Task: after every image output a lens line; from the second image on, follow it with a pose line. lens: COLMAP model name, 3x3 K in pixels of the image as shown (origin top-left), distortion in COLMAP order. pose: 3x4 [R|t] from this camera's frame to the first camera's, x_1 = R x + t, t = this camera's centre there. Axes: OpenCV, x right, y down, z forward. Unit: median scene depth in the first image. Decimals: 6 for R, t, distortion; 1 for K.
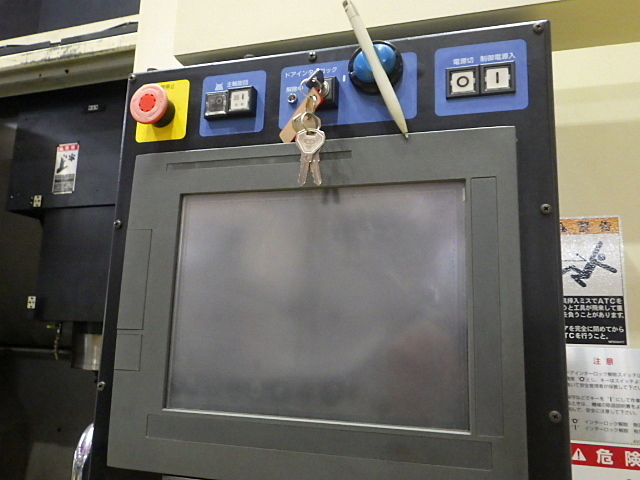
lens RADIAL K [[524.9, 0, 320.0], [0, 524.9, 240.0], [0, 0, 1]] dist [-0.005889, -0.004995]
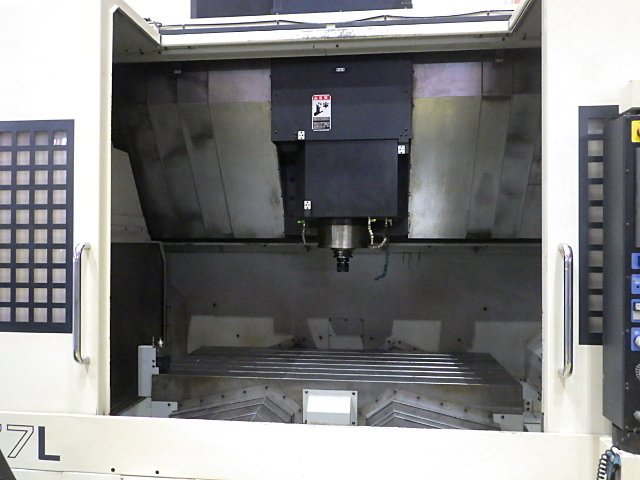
lens RADIAL K [[524.9, 0, 320.0], [0, 524.9, 240.0], [0, 0, 1]] dist [-0.005889, -0.004995]
pose [[0.978381, -0.031979, 0.204325, -0.795422], [-0.004376, 0.984551, 0.175046, -0.043628], [-0.206766, -0.172155, 0.963125, -0.456754]]
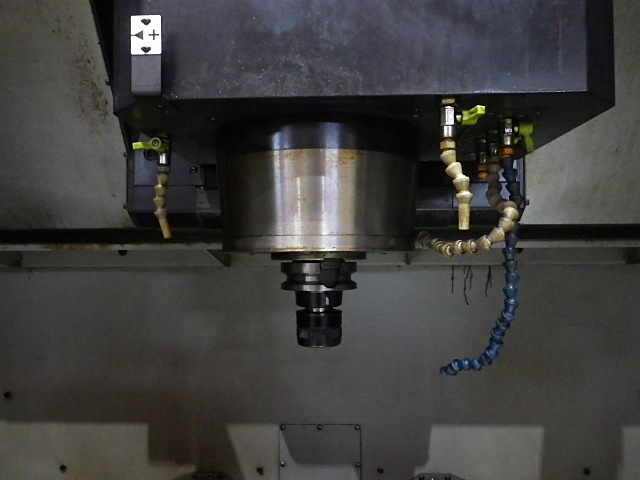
lens RADIAL K [[524.9, 0, 320.0], [0, 524.9, 240.0], [0, 0, 1]] dist [-0.005889, -0.004995]
pose [[0.960446, -0.032472, 0.276566, -0.521602], [-0.009260, 0.988904, 0.148268, 0.183160], [-0.278312, -0.144964, 0.949488, 0.643203]]
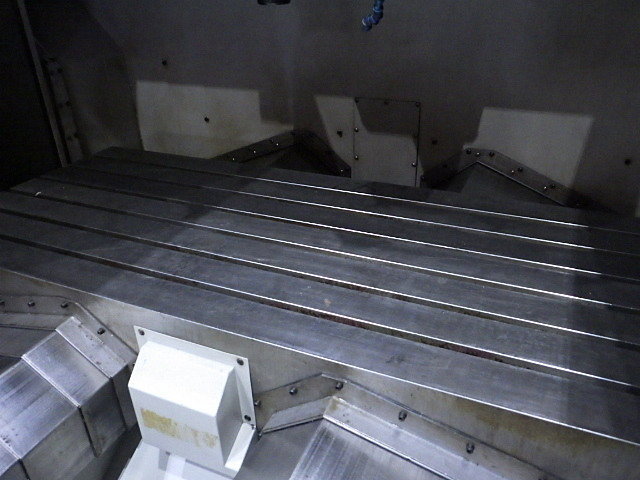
lens RADIAL K [[524.9, 0, 320.0], [0, 524.9, 240.0], [0, 0, 1]] dist [-0.005889, -0.004995]
pose [[0.991915, -0.006638, -0.126728, -0.297468], [0.084595, 0.778964, 0.621337, 0.182571], [0.094592, -0.627034, 0.773227, 0.458006]]
